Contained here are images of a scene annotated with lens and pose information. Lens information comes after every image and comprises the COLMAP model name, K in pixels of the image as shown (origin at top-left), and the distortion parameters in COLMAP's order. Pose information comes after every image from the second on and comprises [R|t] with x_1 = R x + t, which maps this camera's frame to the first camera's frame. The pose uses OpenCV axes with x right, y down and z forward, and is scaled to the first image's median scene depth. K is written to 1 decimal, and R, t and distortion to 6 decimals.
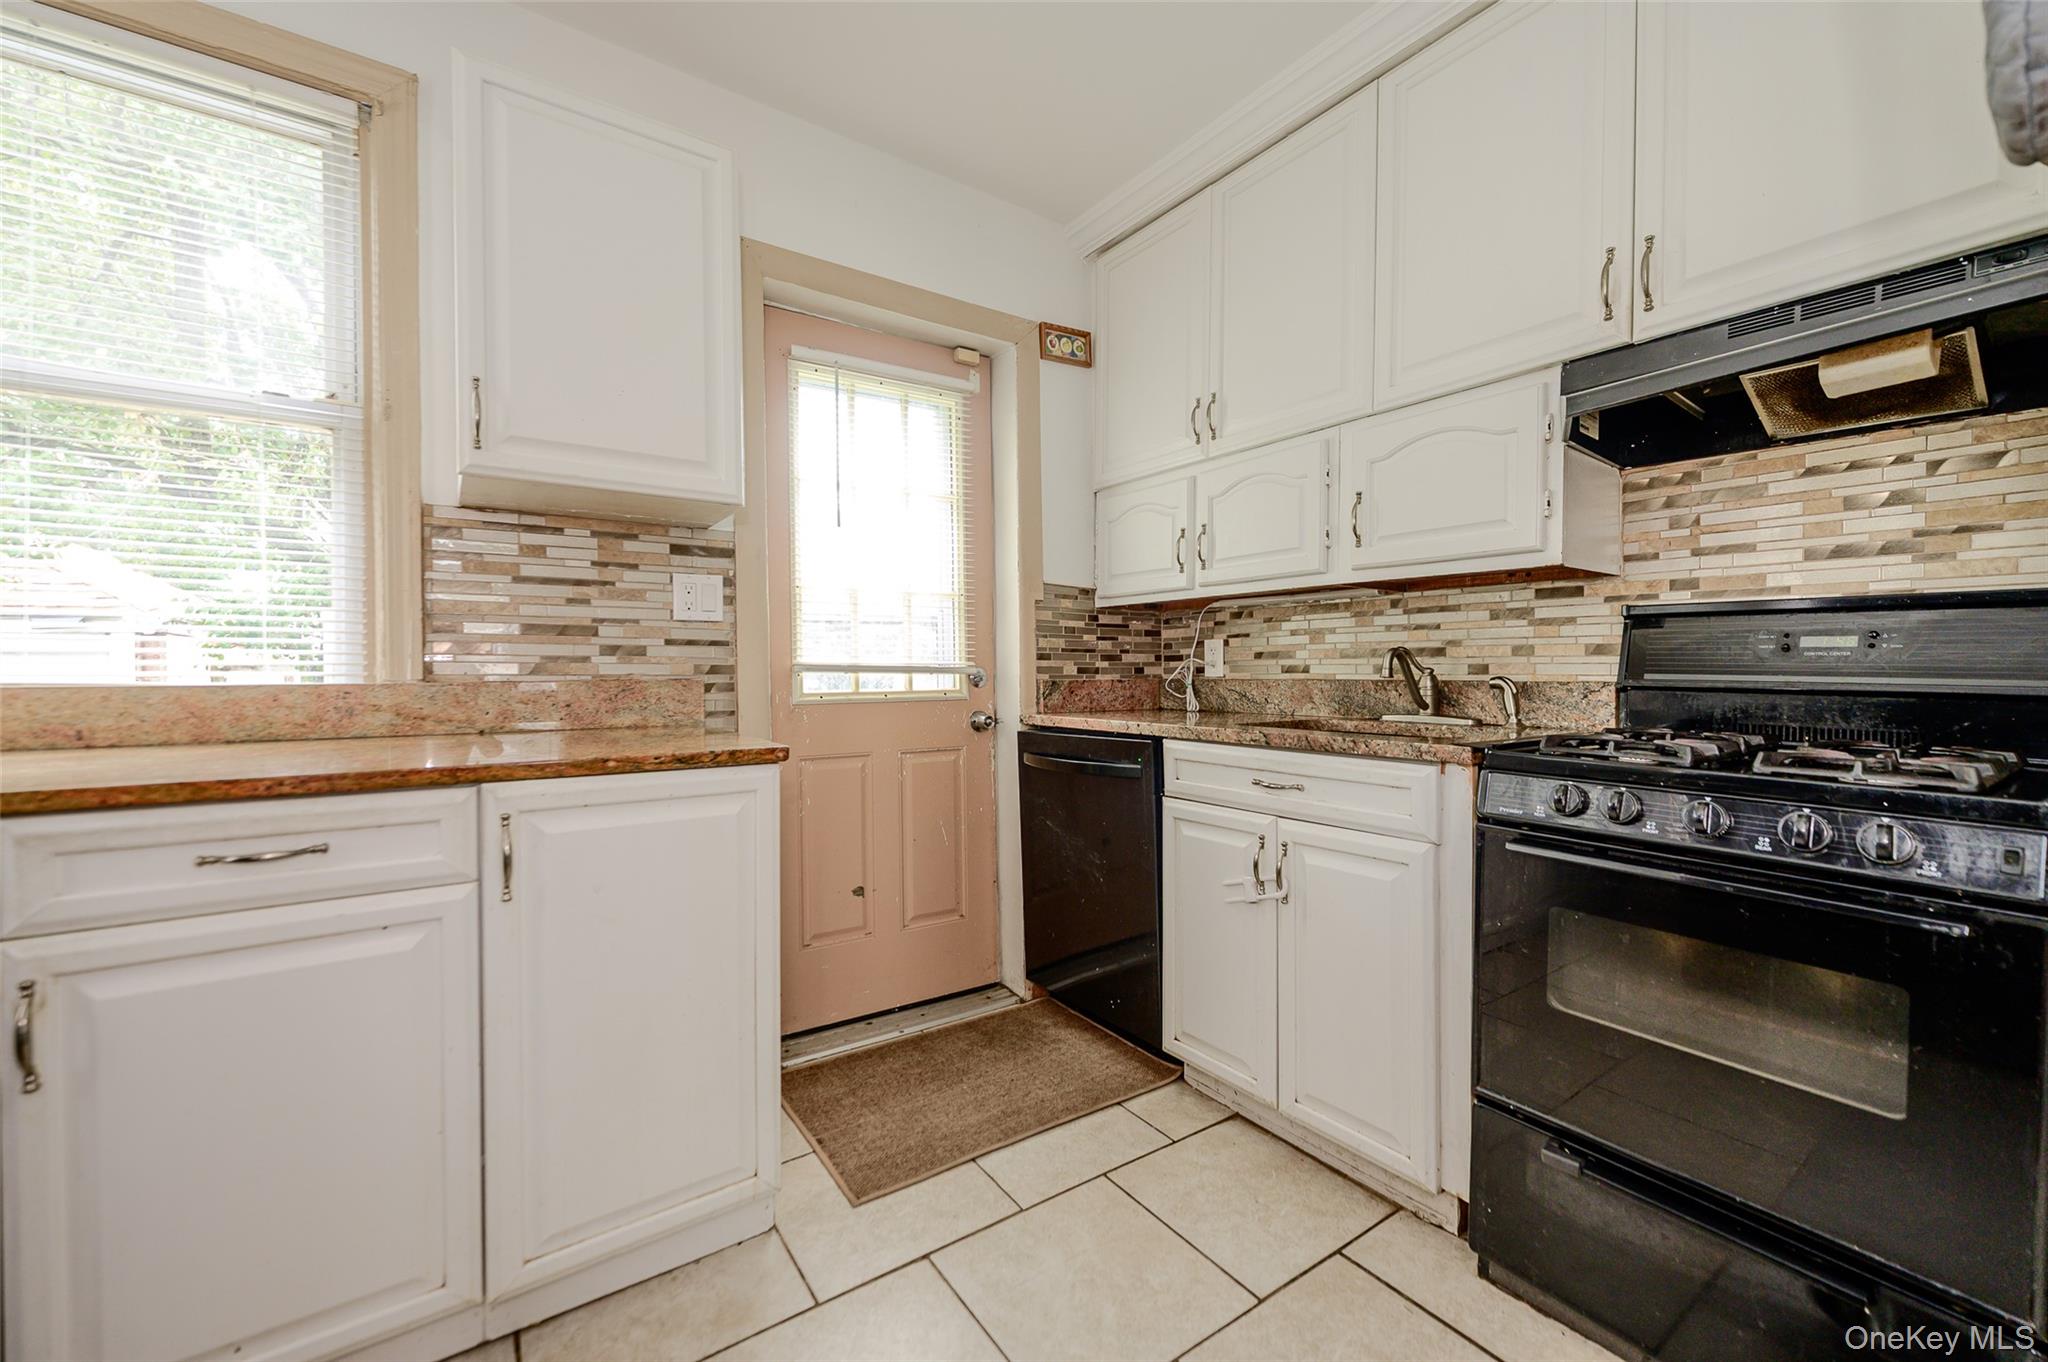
lens RADIAL K [[816.4, 0, 1030.5], [0, 816.4, 685.3], [0, 0, 1]] dist [-0.003781, 0.000008]
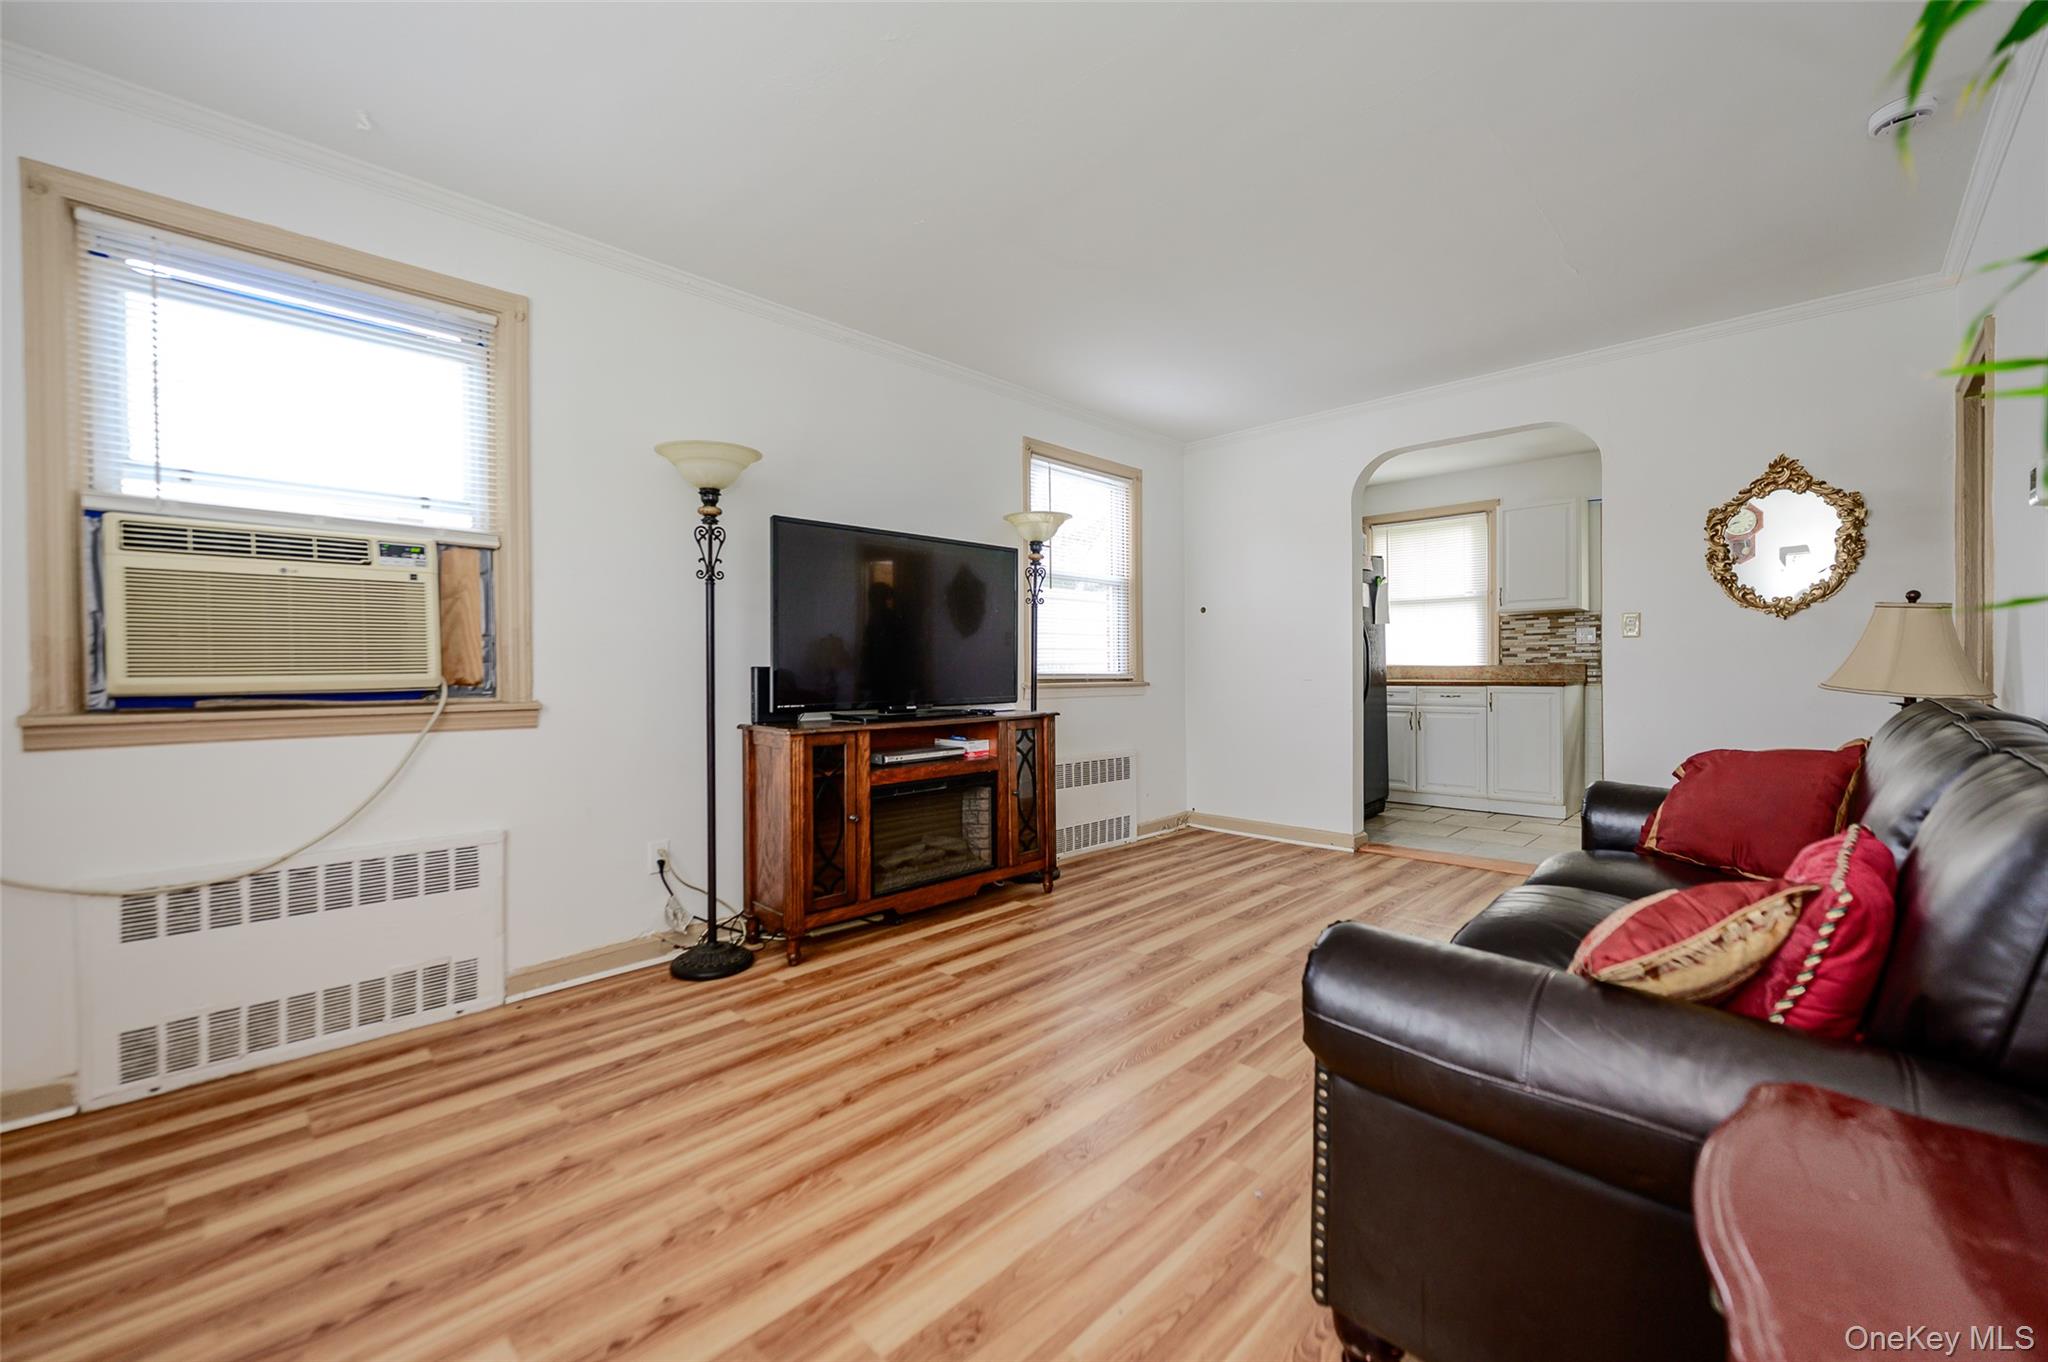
lens RADIAL K [[816.4, 0, 1028.5], [0, 816.4, 678.0], [0, 0, 1]] dist [-0.003781, 0.000008]
pose [[0.191555, 0.011152, -0.981418, 2.051777], [-0.010199, 0.999904, 0.009372, 0.035021], [0.981429, 0.008214, 0.191651, -1.491985]]
